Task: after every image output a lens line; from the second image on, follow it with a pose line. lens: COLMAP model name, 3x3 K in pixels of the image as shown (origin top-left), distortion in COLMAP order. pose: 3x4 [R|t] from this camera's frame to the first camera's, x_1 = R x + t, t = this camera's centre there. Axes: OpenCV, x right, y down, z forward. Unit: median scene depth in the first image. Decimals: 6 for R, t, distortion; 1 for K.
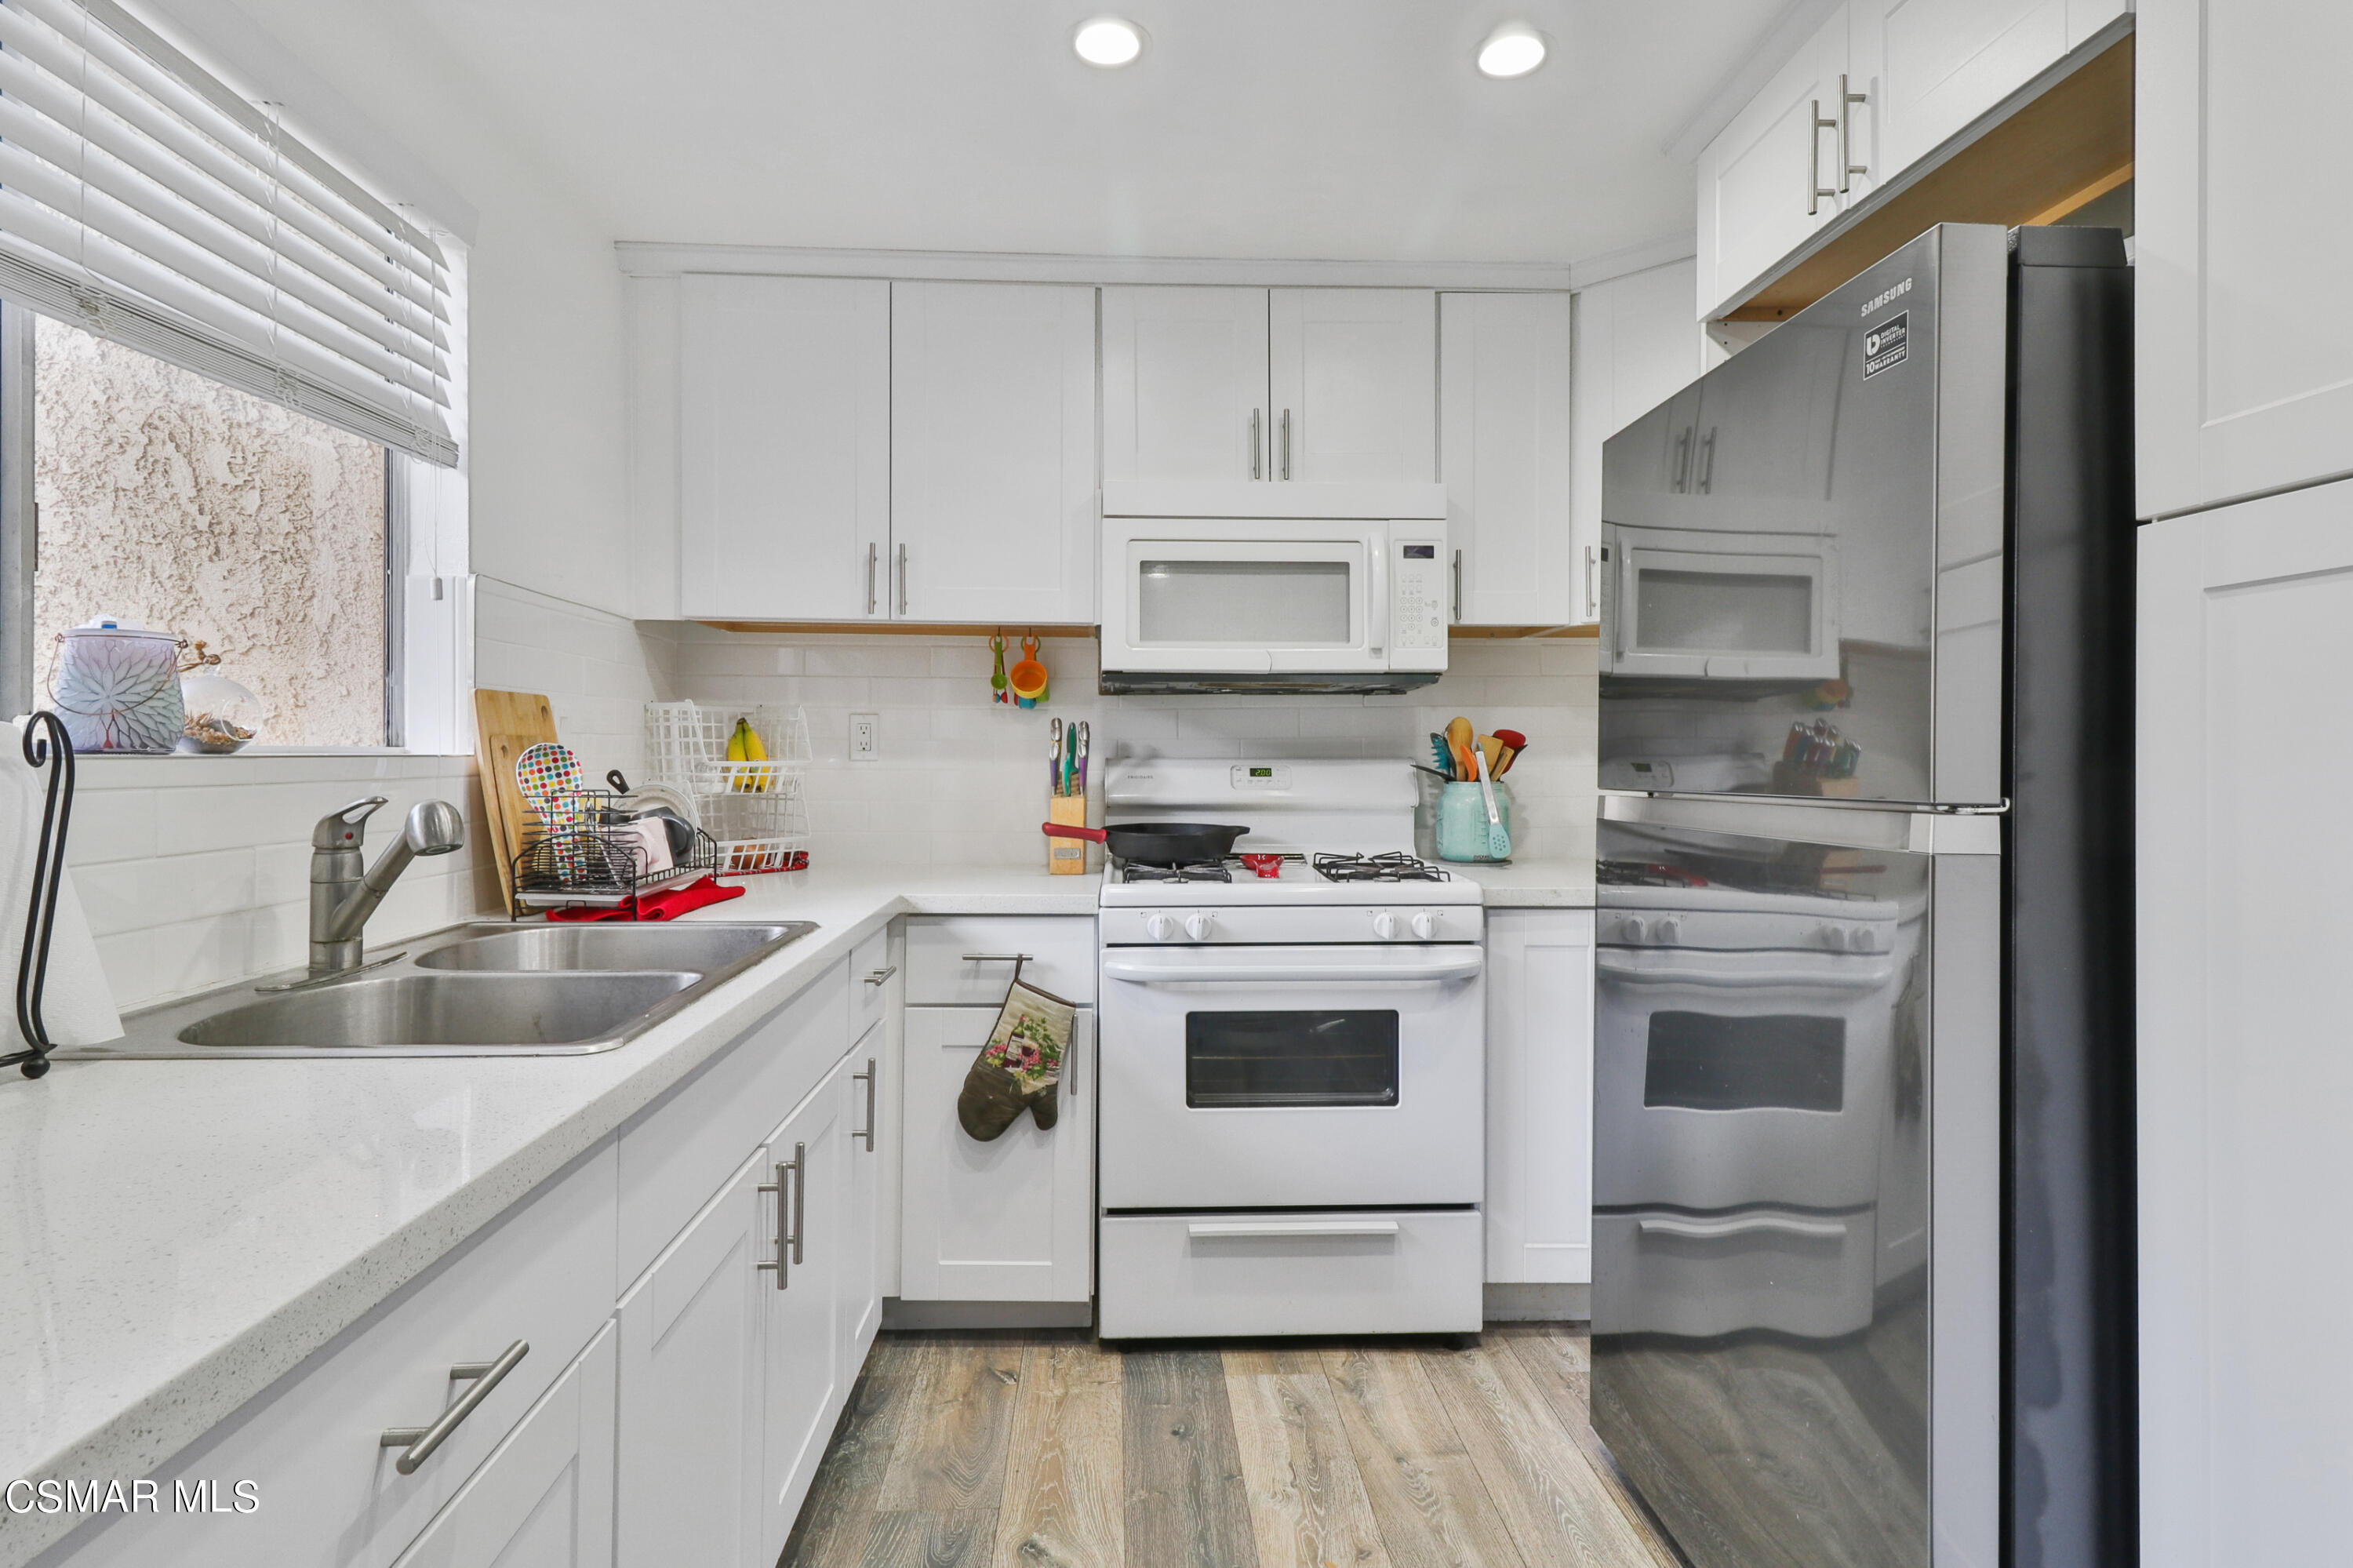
lens RADIAL K [[1223.0, 0, 1176.3], [0, 1223.0, 754.8], [0, 0, 1]] dist [0.026060, -0.009912]
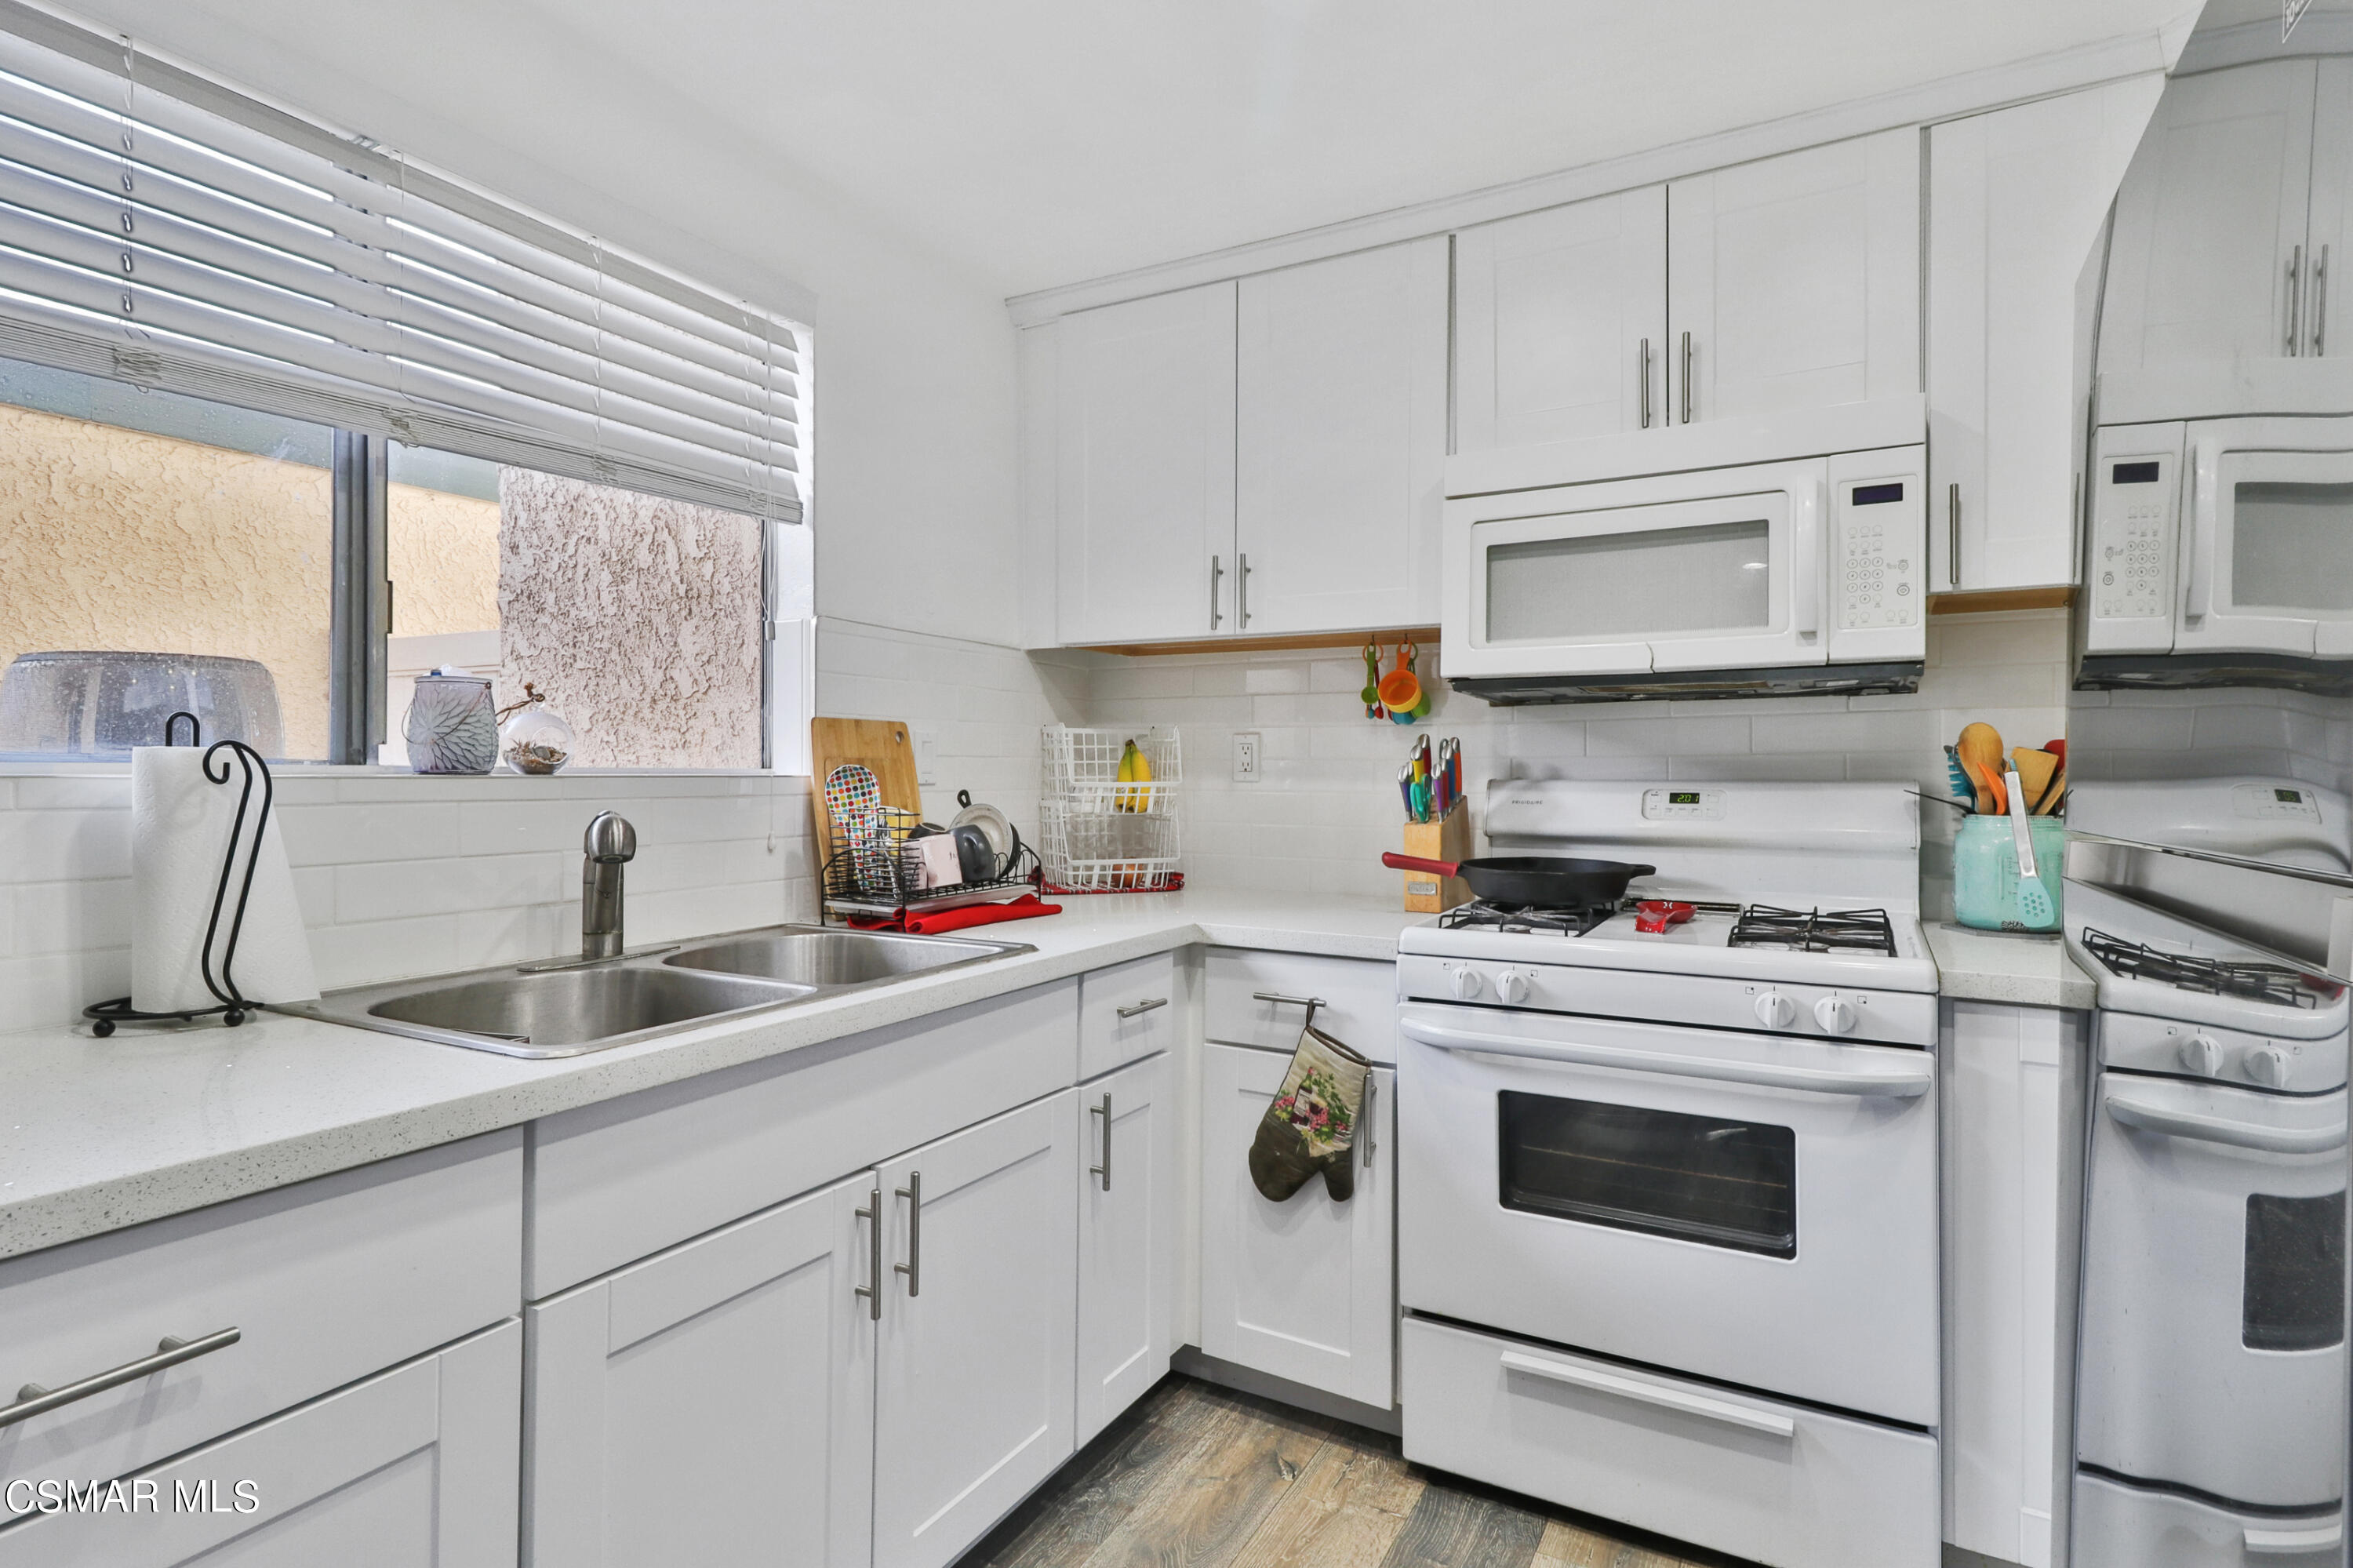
lens RADIAL K [[1215.8, 0, 1168.9], [0, 1215.8, 771.8], [0, 0, 1]] dist [0.027799, -0.011328]
pose [[0.848005, -0.001114, -0.529987, 0.251247], [-0.000908, 0.999993, -0.003555, 0.000449], [0.529987, 0.003496, 0.847999, 0.187389]]
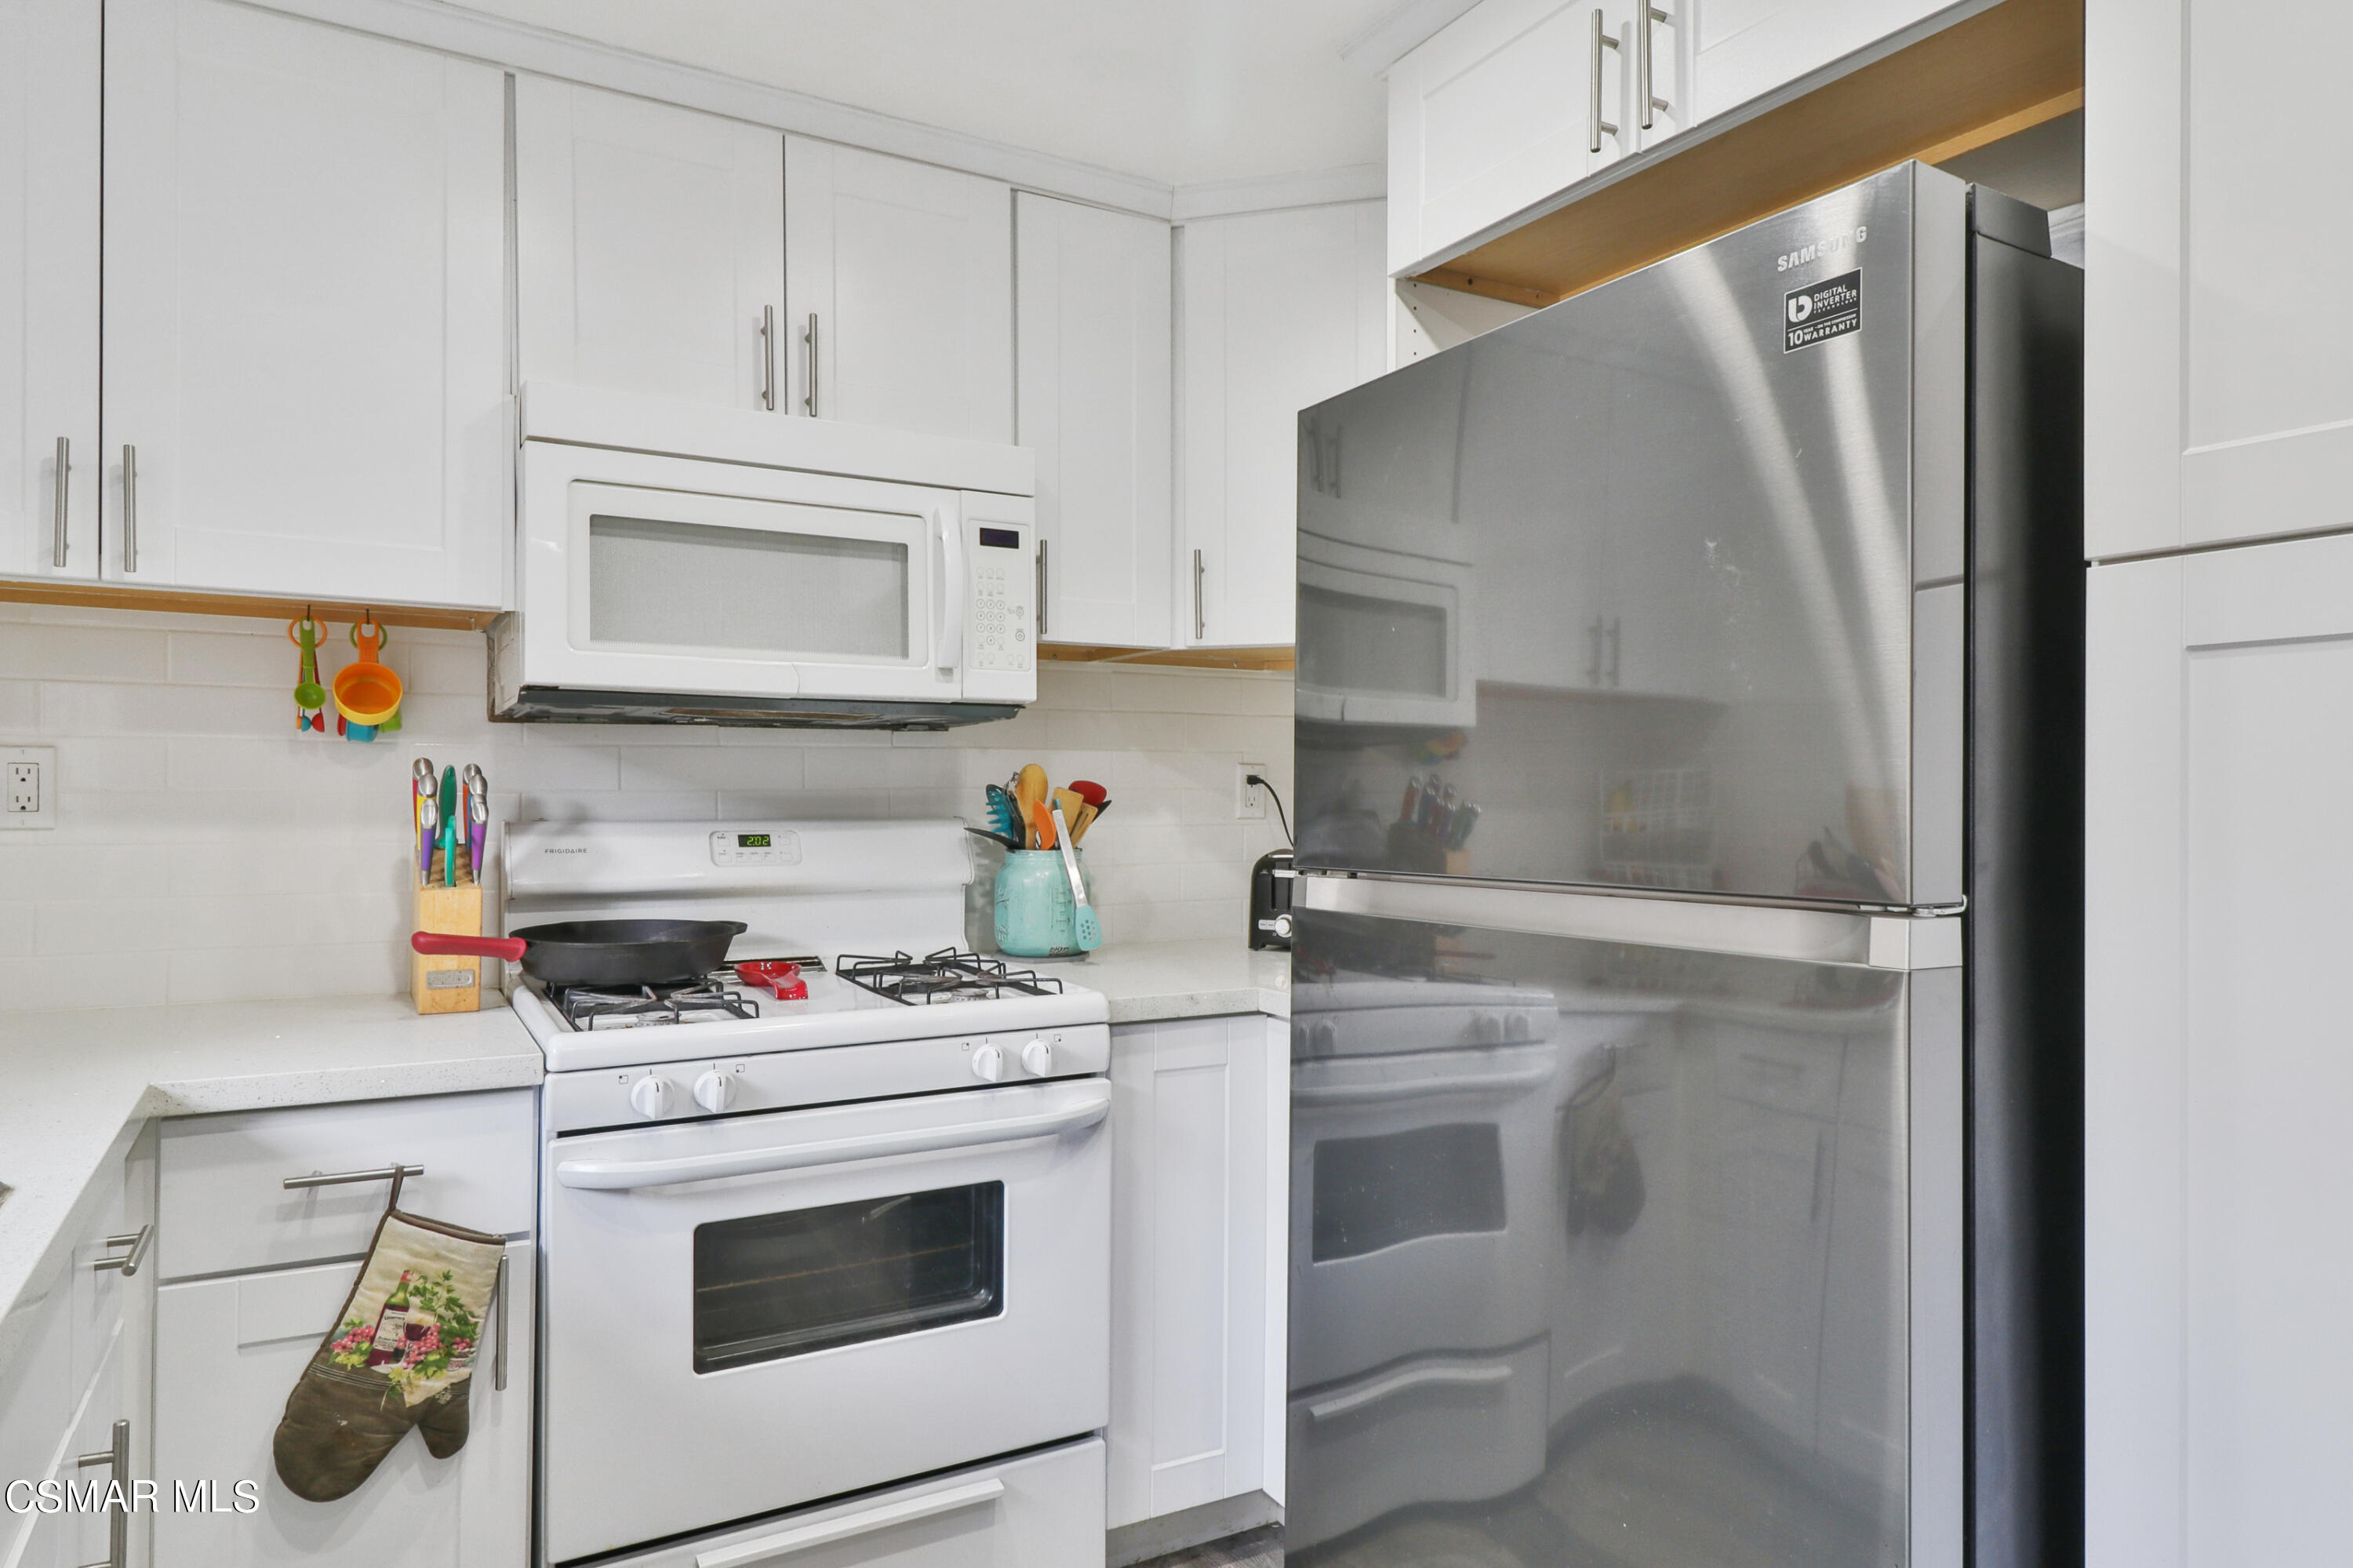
lens RADIAL K [[1433.9, 0, 1170.3], [0, 1433.9, 793.7], [0, 0, 1]] dist [0.017914, -0.011363]
pose [[0.888230, 0.001077, 0.459398, -0.114899], [-0.001809, 0.999998, 0.001153, -0.016418], [-0.459395, -0.001855, 0.888230, 0.216651]]
